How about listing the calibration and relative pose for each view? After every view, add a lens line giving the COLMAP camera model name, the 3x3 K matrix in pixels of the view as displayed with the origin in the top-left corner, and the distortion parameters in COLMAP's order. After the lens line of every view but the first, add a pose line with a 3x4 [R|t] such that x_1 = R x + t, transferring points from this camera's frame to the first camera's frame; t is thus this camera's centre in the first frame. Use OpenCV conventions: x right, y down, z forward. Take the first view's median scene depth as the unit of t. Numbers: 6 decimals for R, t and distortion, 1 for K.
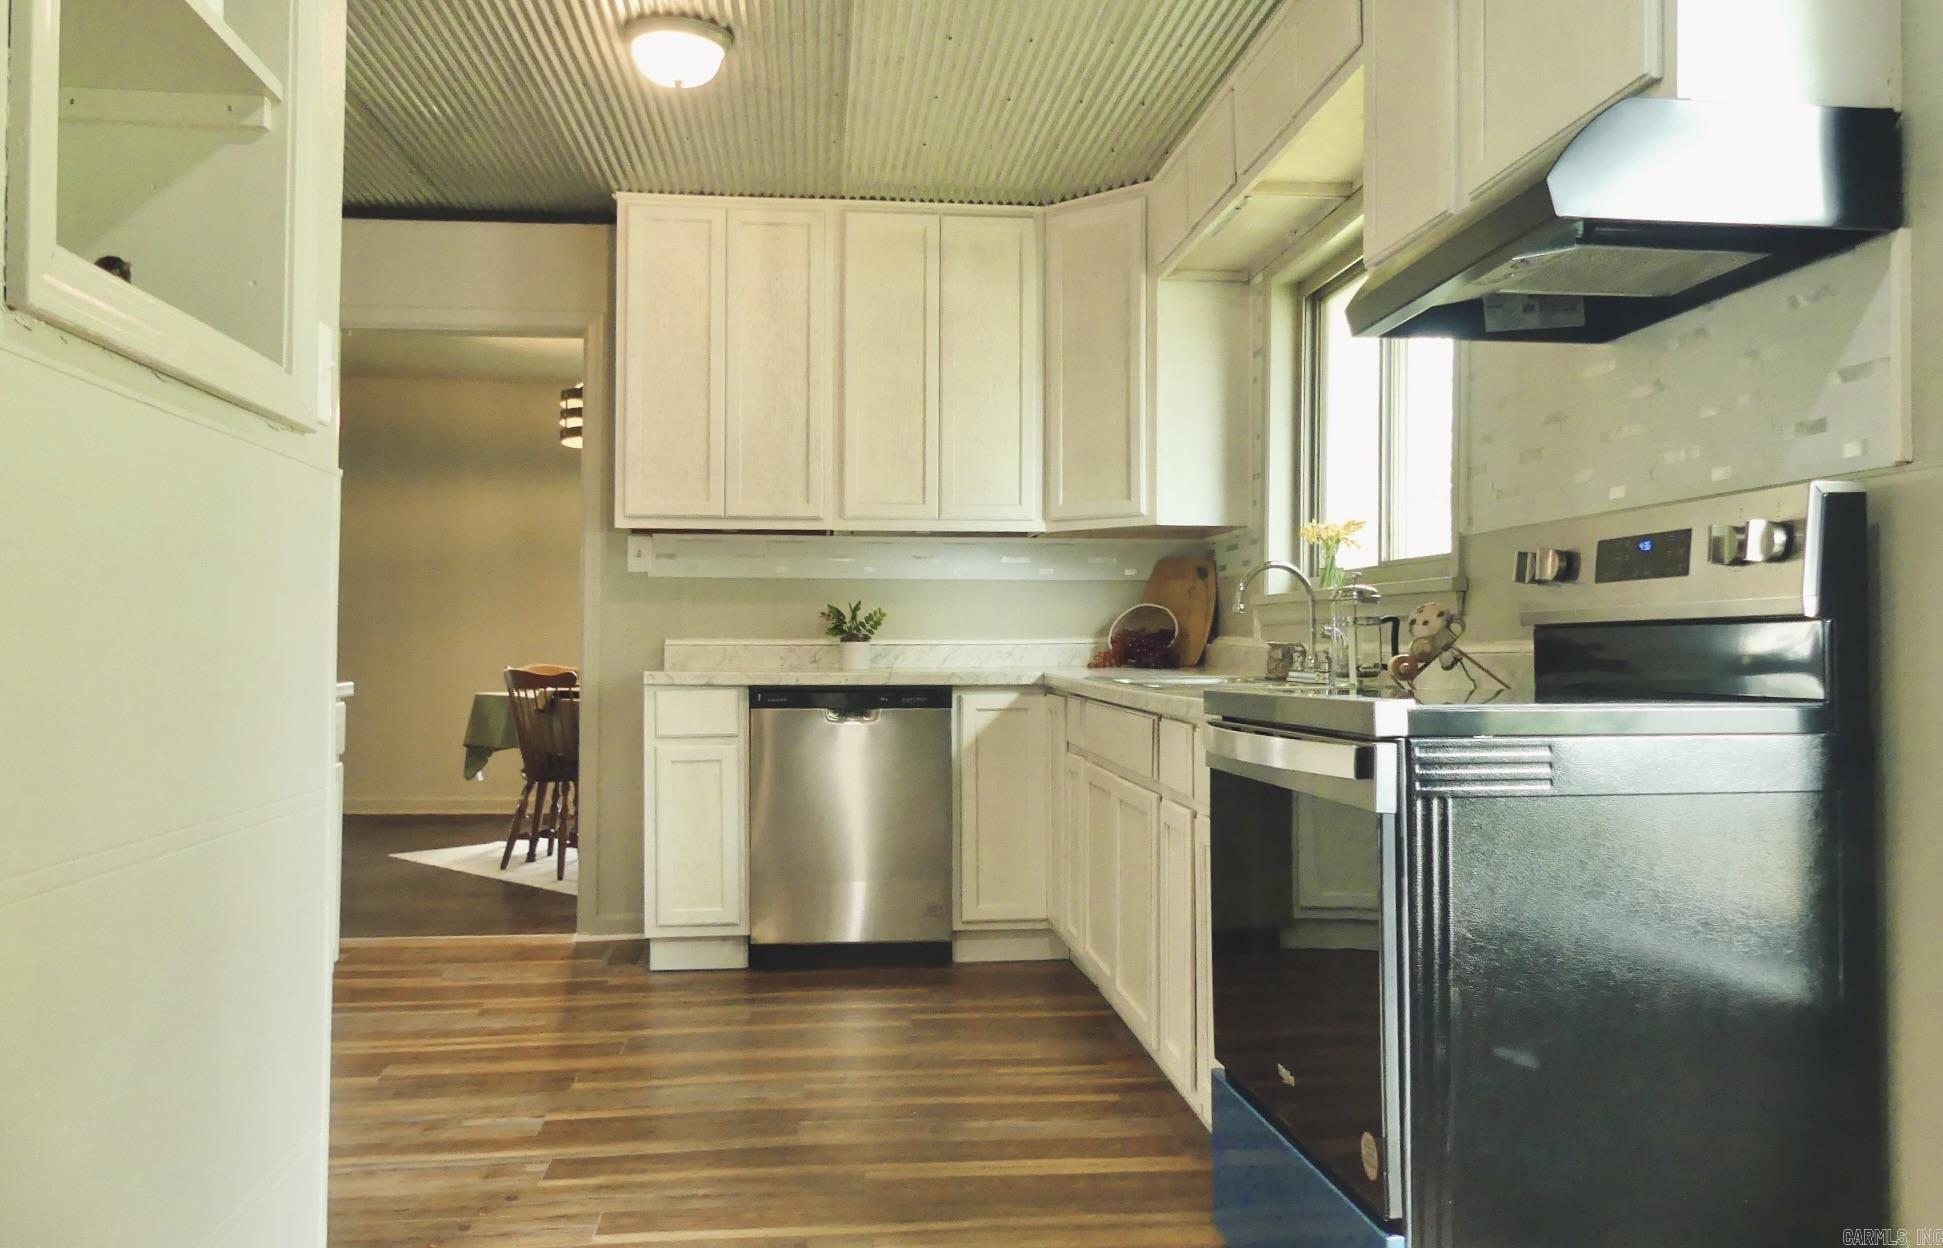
lens RADIAL K [[1526.6, 0, 971.5], [0, 1526.6, 624.0], [0, 0, 1]] dist [-0.046293, -0.000586]
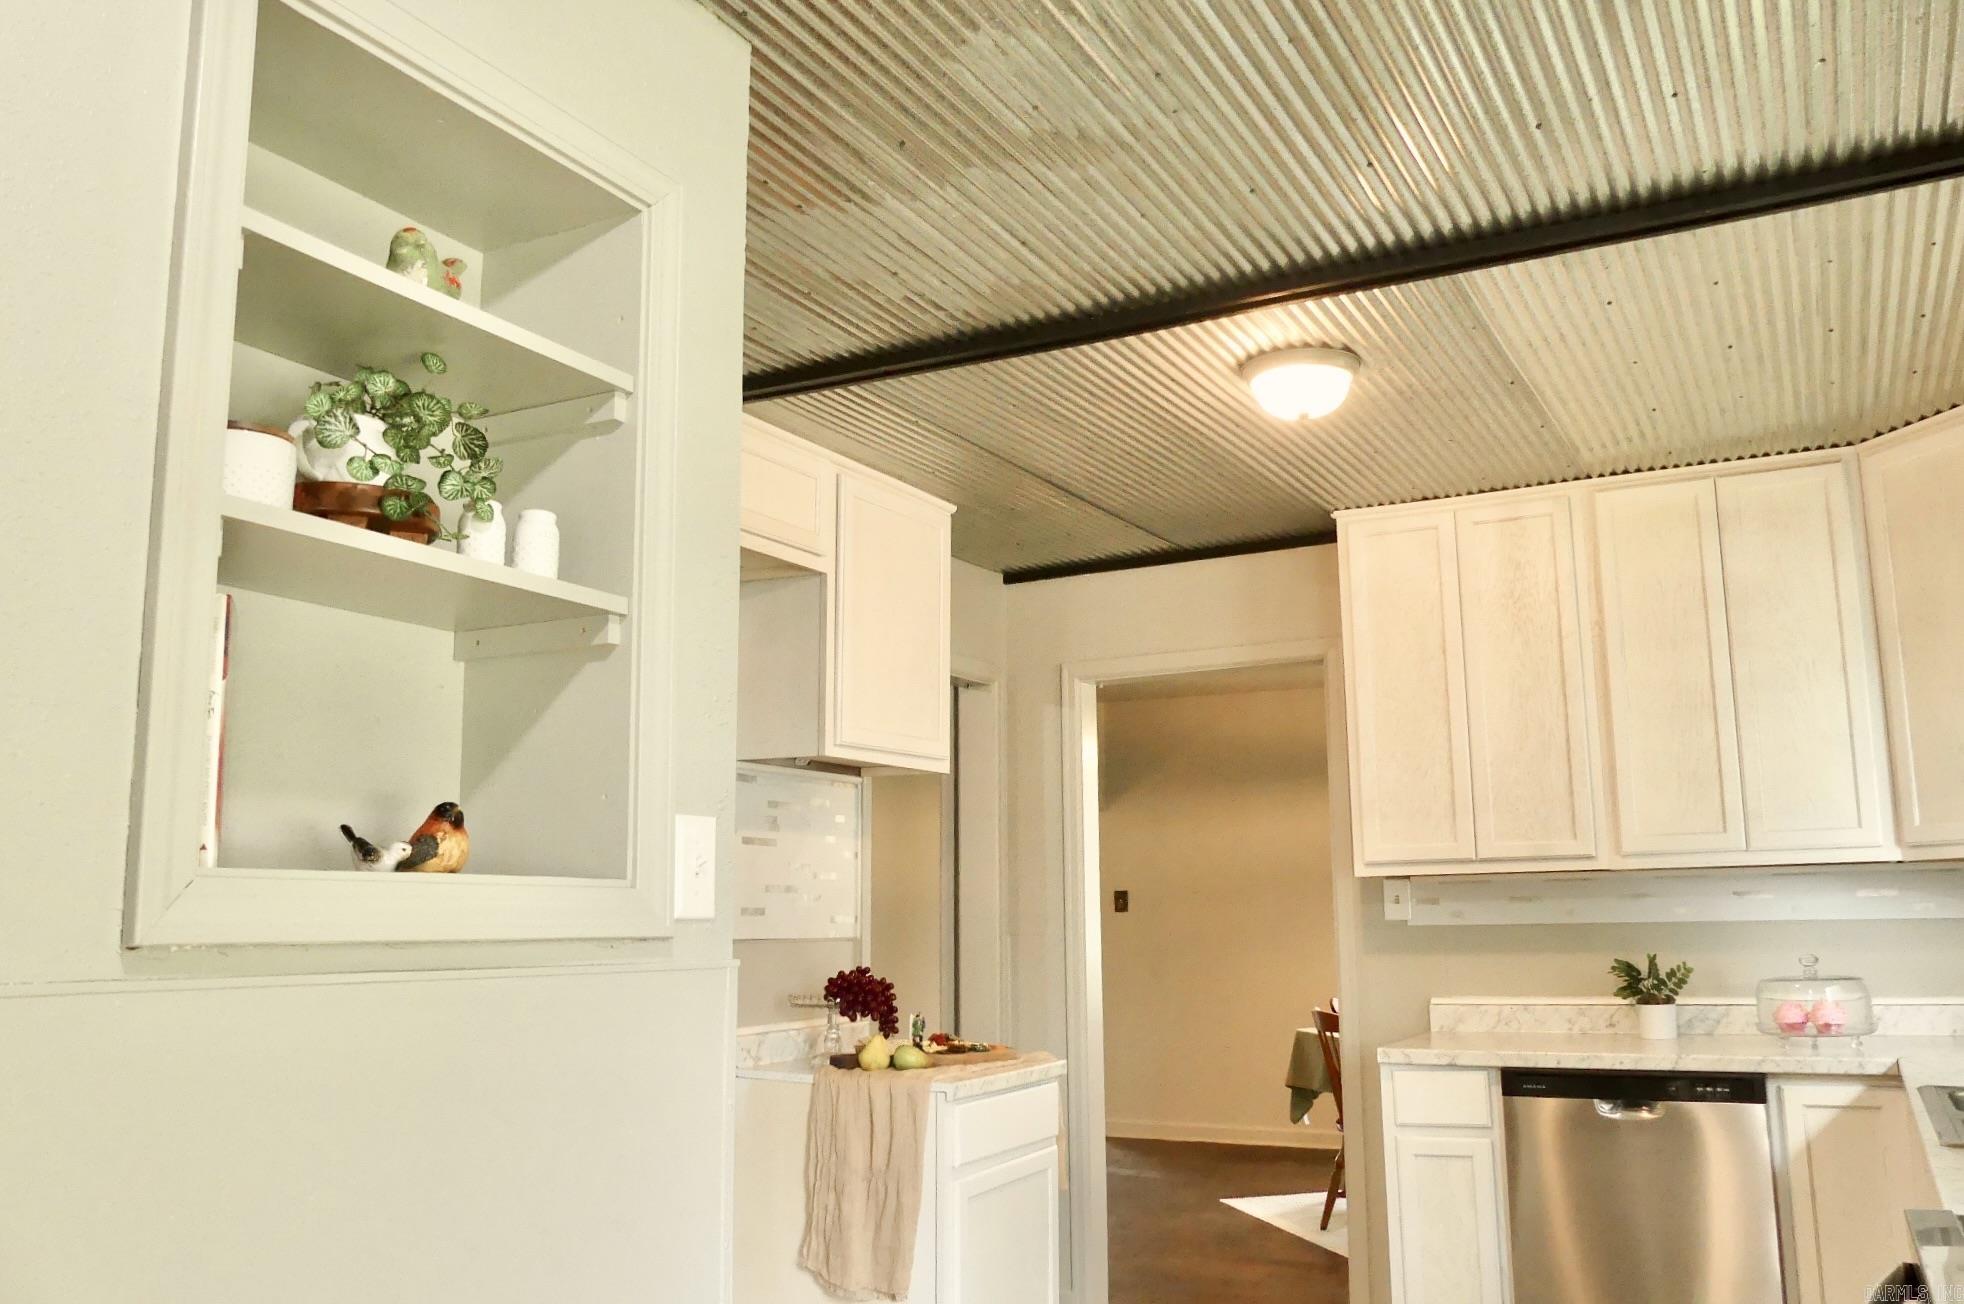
lens RADIAL K [[1600.9, 0, 980.8], [0, 1600.9, 663.1], [0, 0, 1]] dist [-0.039534, 0.011422]
pose [[0.827592, -0.102426, -0.551906, 0.114648], [0.023197, 0.988612, -0.148687, -0.051859], [0.560850, 0.110249, 0.820544, 0.086015]]
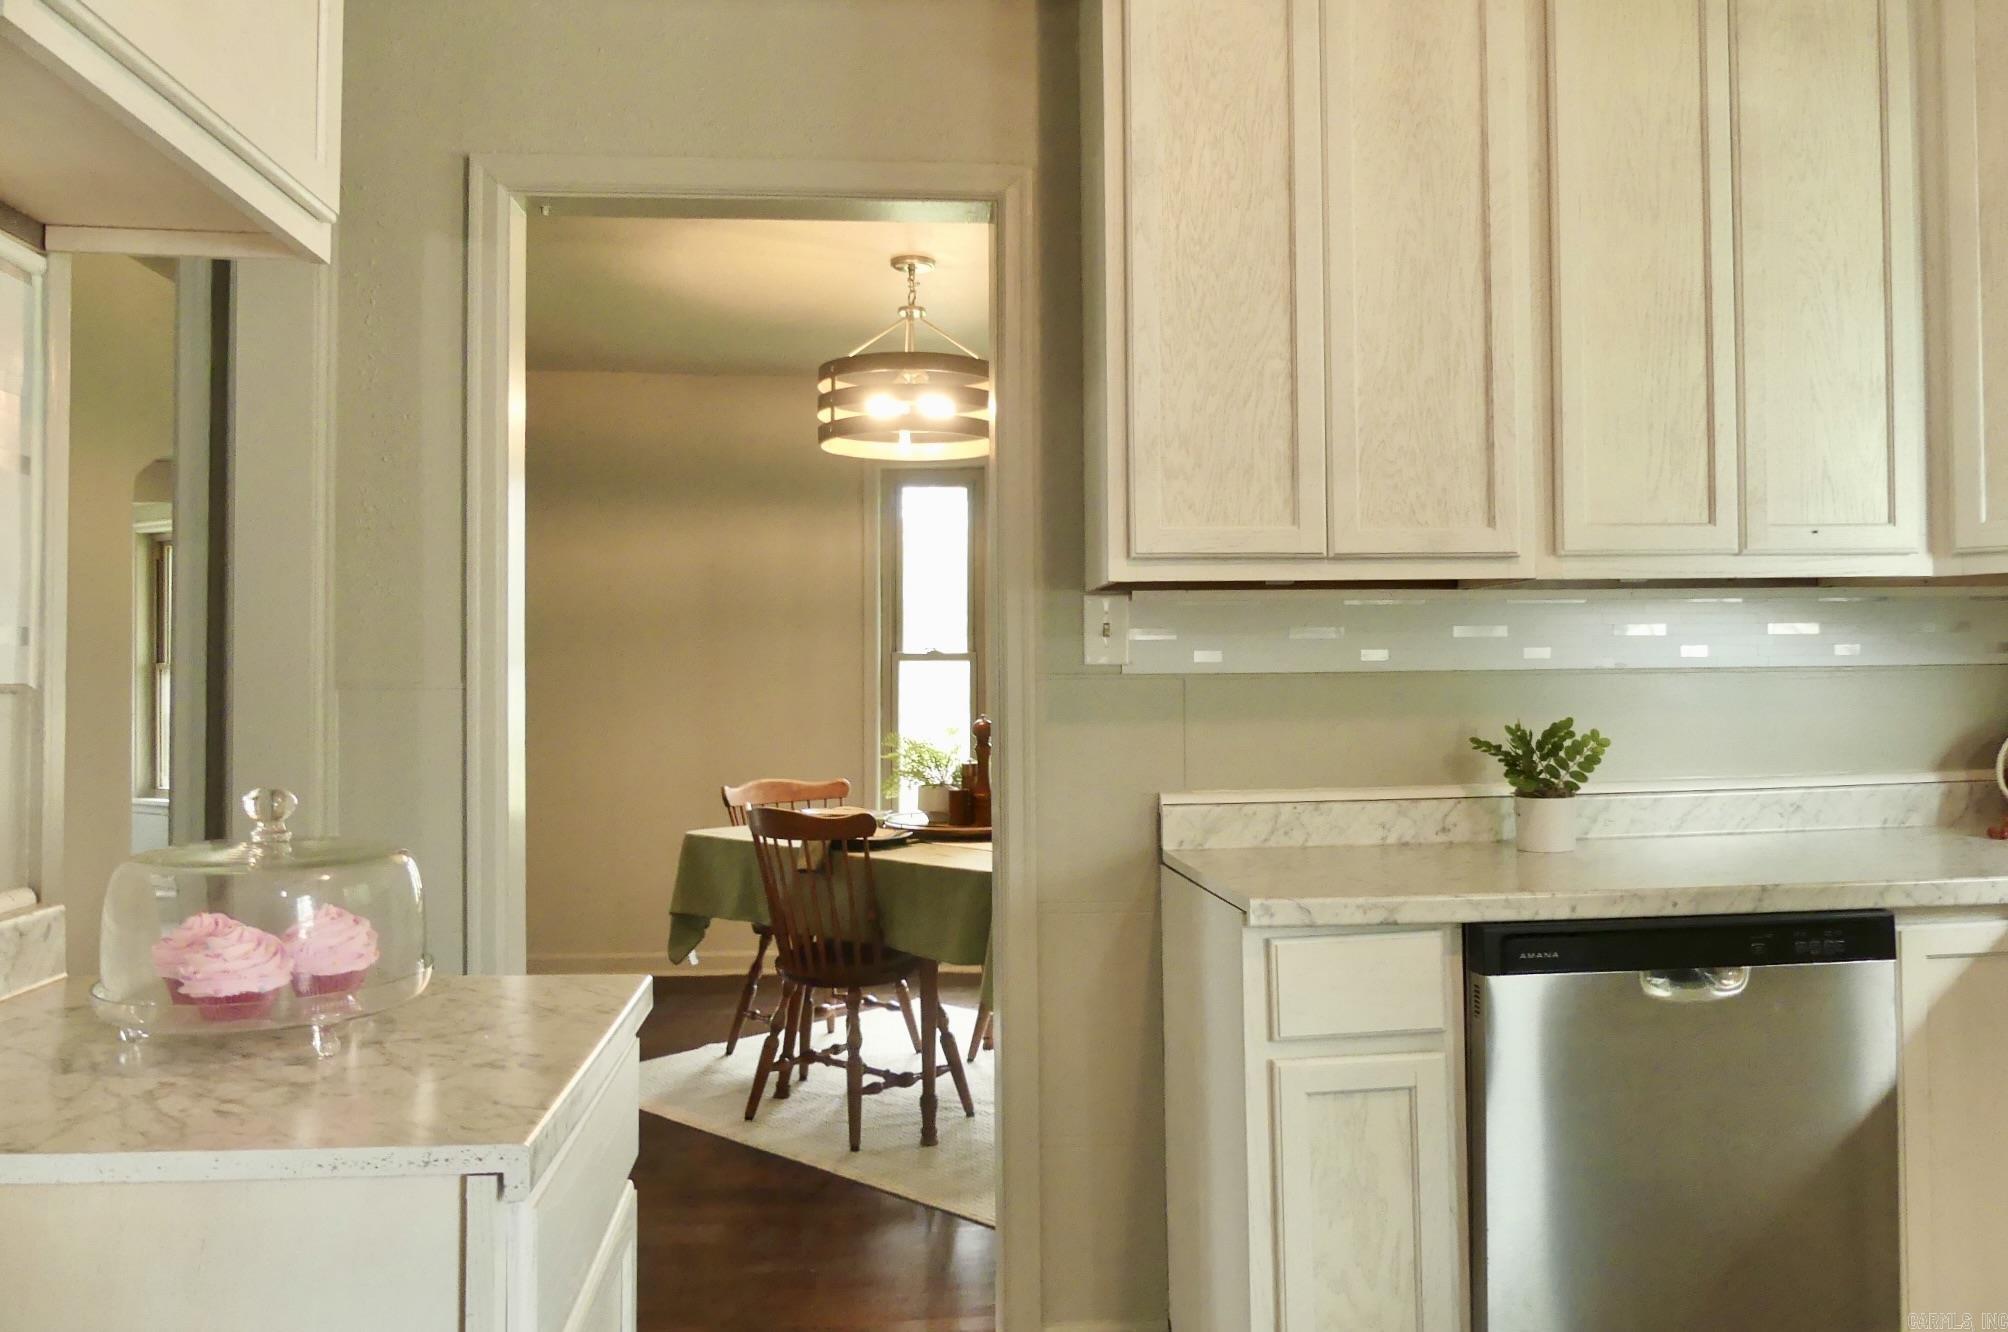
lens RADIAL K [[1527.8, 0, 1033.9], [0, 1527.8, 672.1], [0, 0, 1]] dist [-0.012317, -0.007324]
pose [[0.999876, -0.015562, -0.002580, -0.253214], [0.015572, 0.999871, 0.003988, -0.035683], [0.002518, -0.004027, 0.999989, 0.499264]]
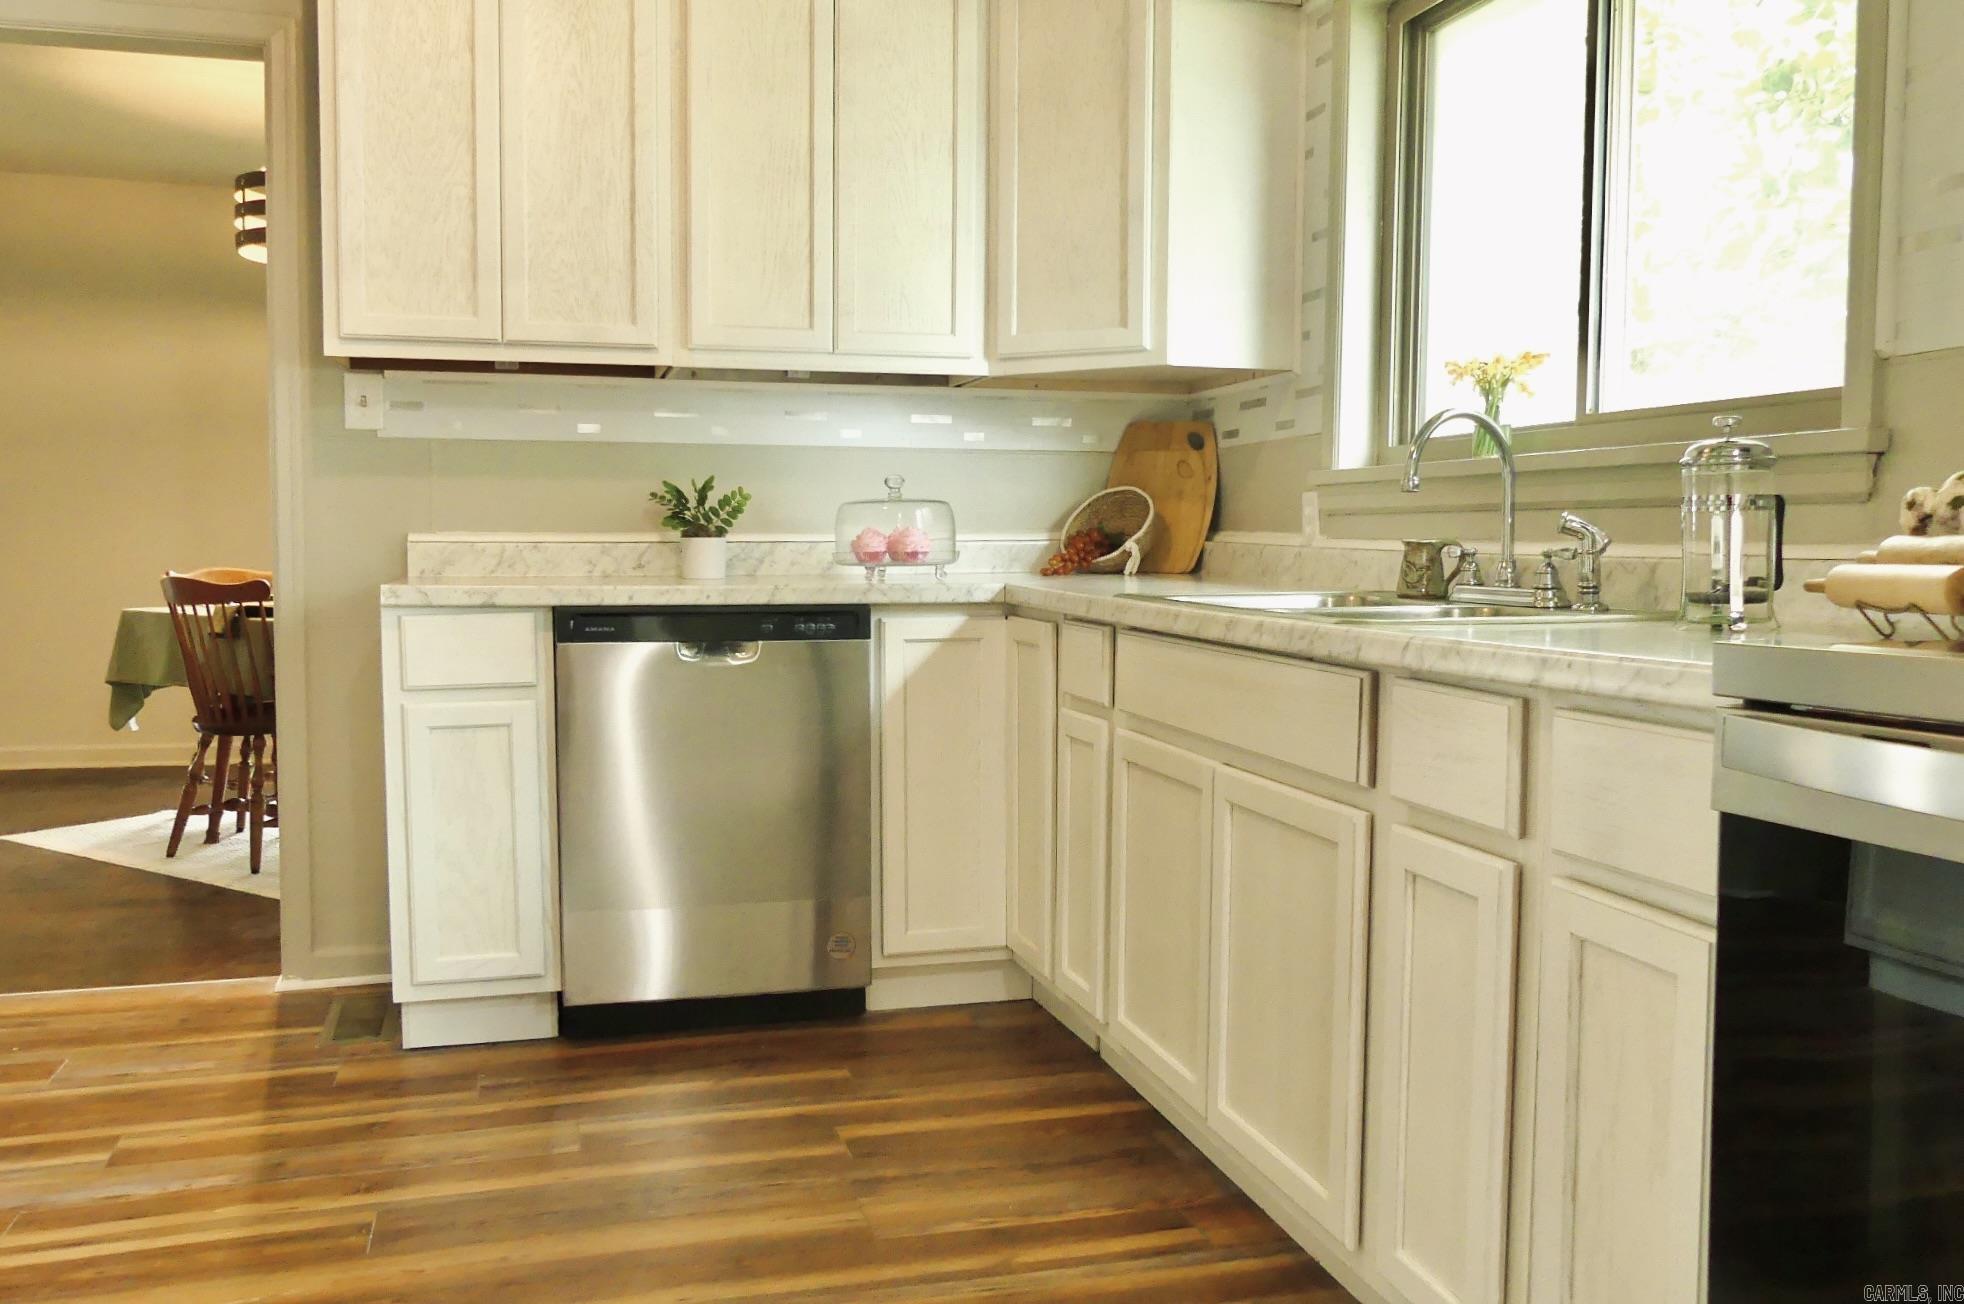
lens RADIAL K [[1613.0, 0, 985.9], [0, 1613.0, 660.2], [0, 0, 1]] dist [-0.056774, 0.060073]
pose [[0.986596, -0.009583, 0.162900, -0.071457], [-0.004580, 0.996254, 0.086349, 0.003962], [-0.163118, -0.085938, 0.982857, 0.288113]]
